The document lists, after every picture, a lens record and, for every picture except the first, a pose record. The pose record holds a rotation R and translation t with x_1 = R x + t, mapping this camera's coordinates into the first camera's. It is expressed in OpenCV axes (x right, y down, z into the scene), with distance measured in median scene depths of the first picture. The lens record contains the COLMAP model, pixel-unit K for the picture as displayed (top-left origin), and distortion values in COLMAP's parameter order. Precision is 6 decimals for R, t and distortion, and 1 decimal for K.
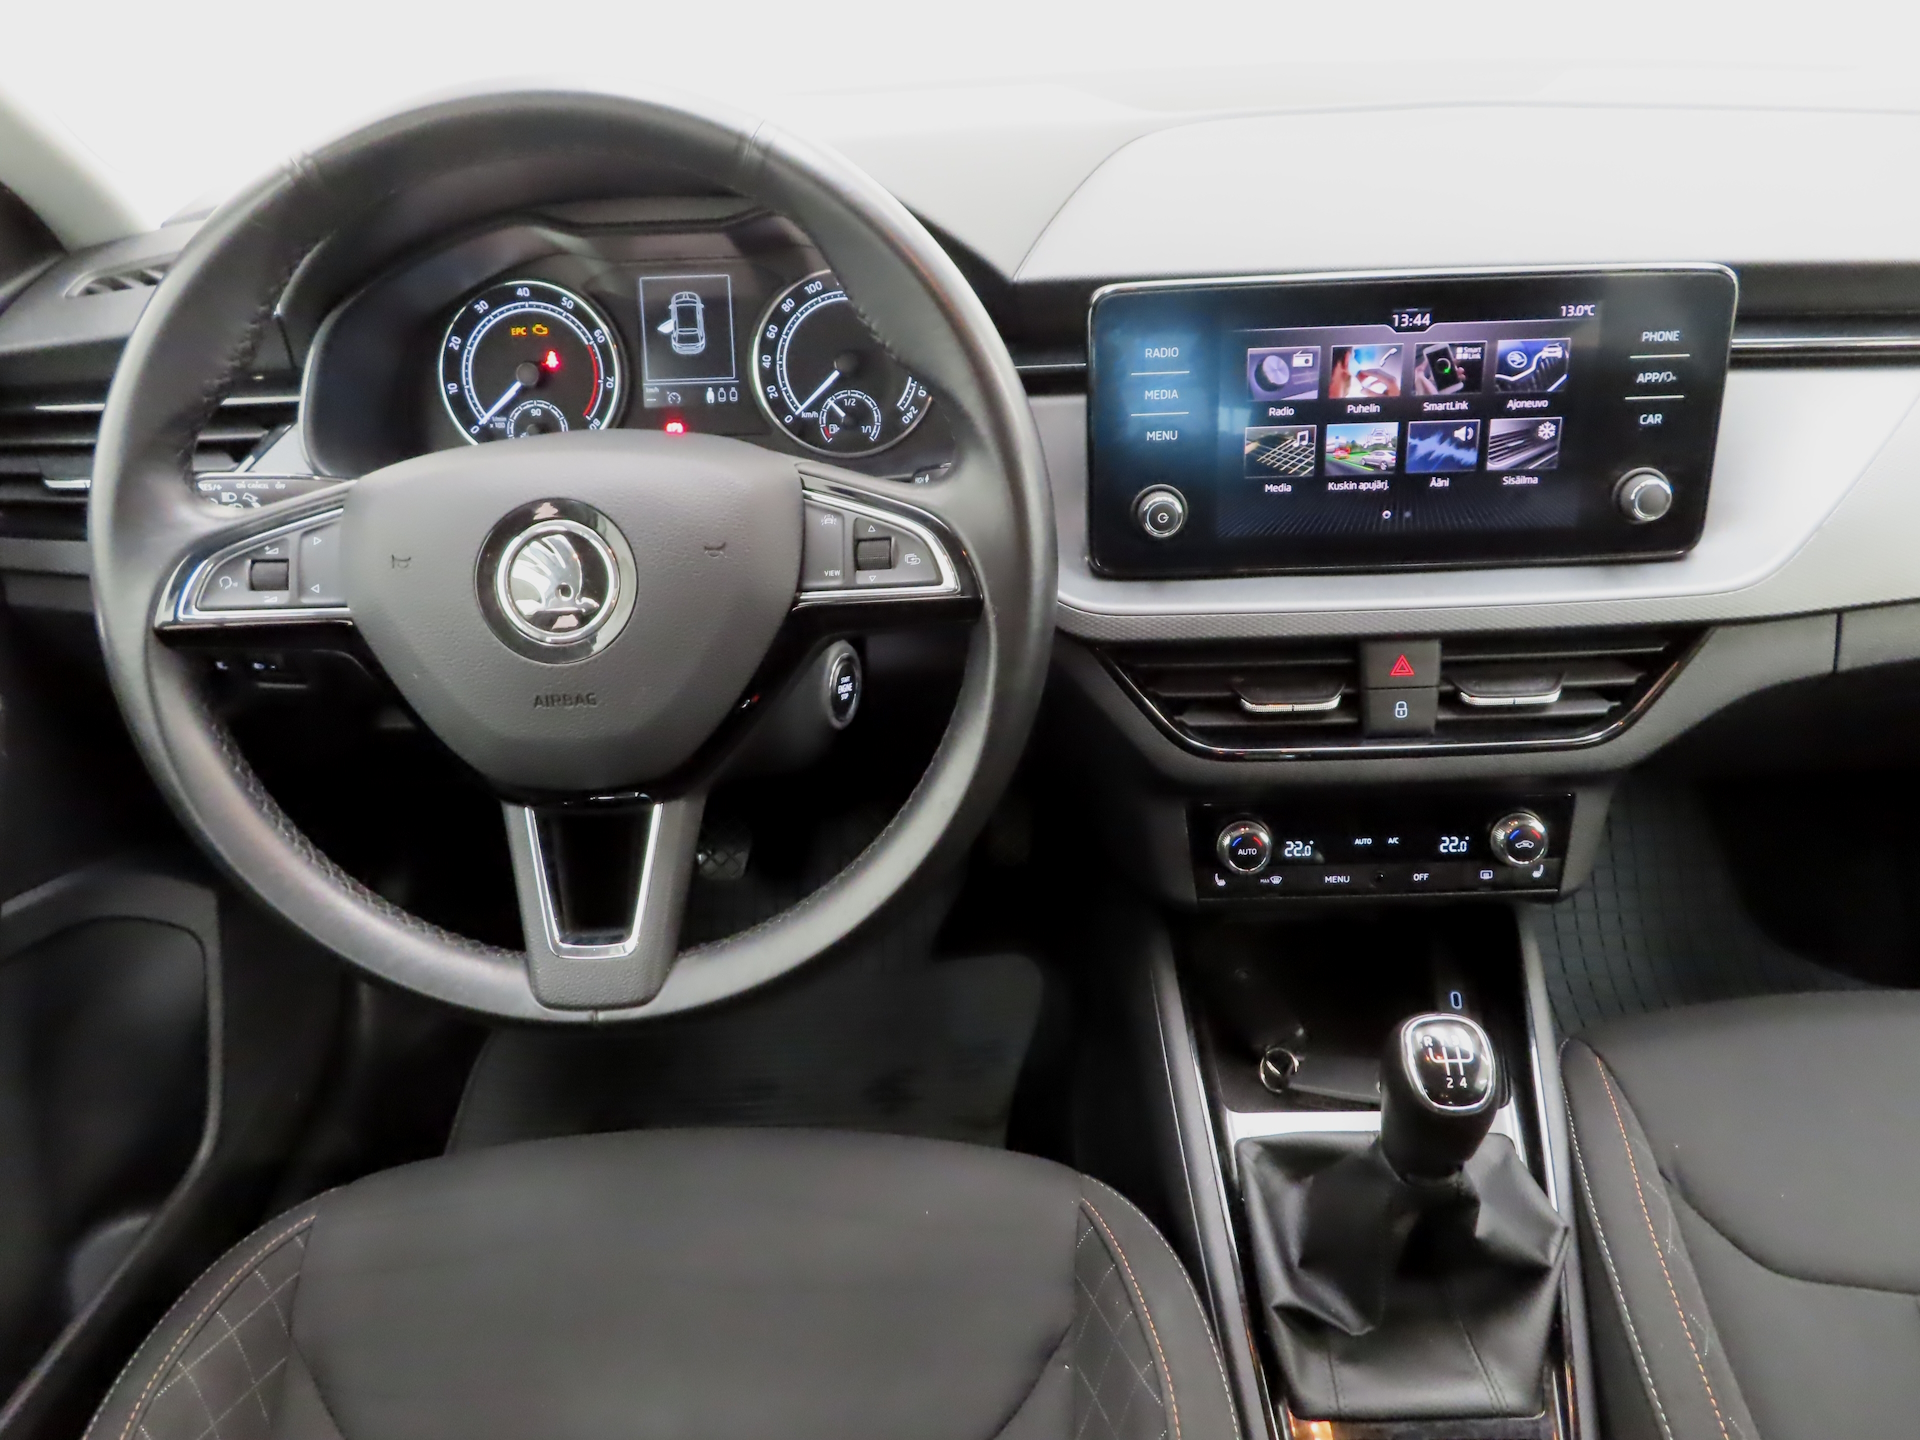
lens RADIAL K [[1343.1, 0, 960.0], [0, 1343.1, 720.0], [0, 0, 1]] dist [-0.019866, -0.000353]
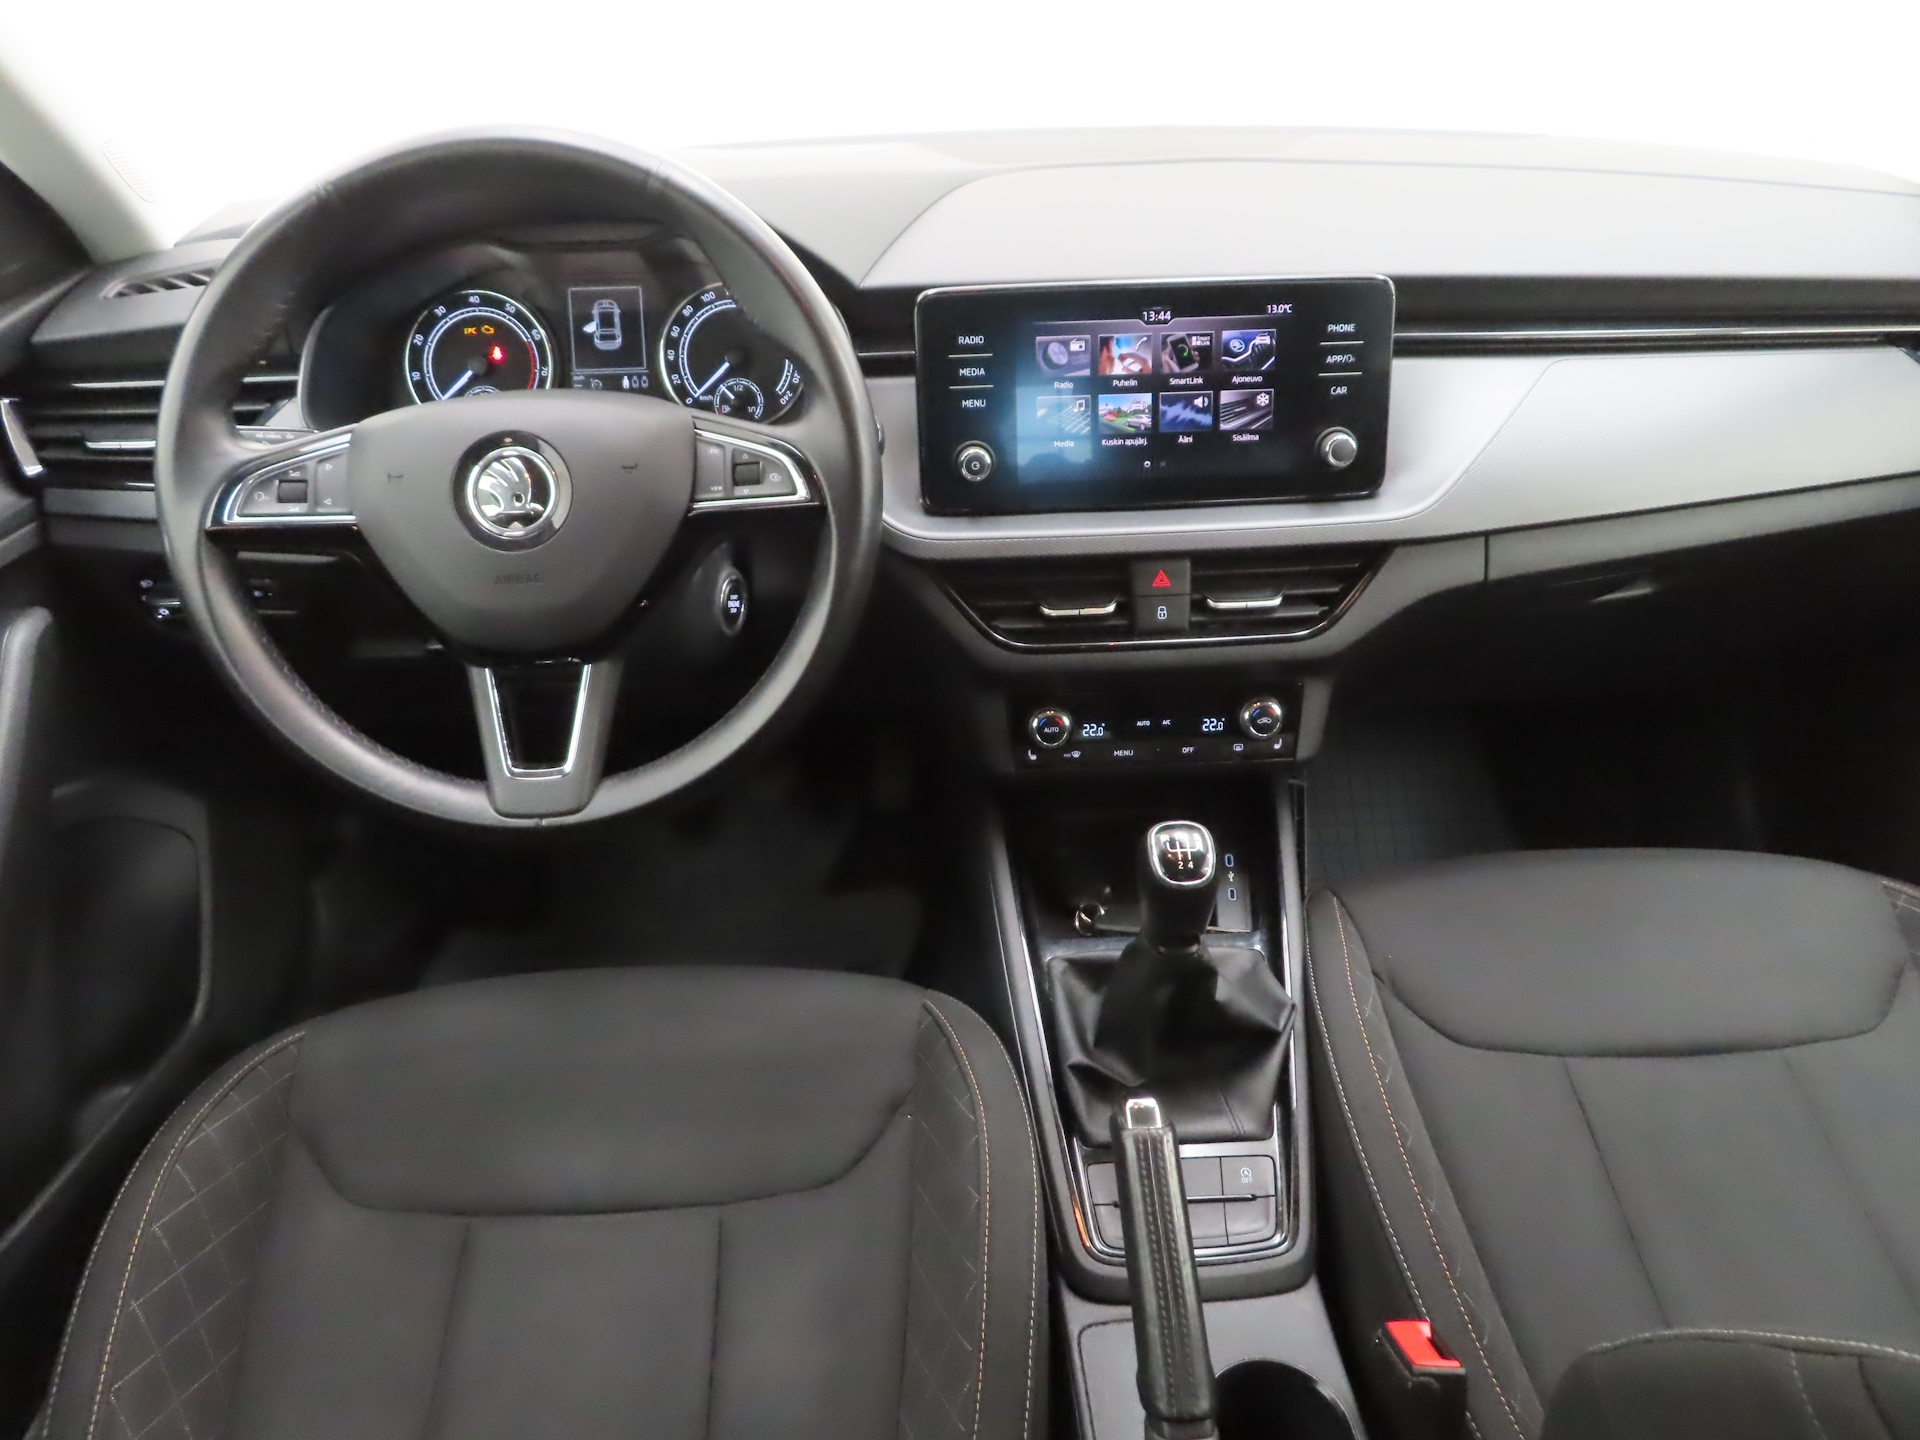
lens RADIAL K [[1343.1, 0, 960.0], [0, 1343.1, 720.0], [0, 0, 1]] dist [-0.019866, -0.000353]
pose [[0.998210, -0.012714, 0.058448, 0.055670], [0.015095, 0.999066, -0.040480, 0.148646], [-0.057878, 0.041289, 0.997469, -0.293058]]
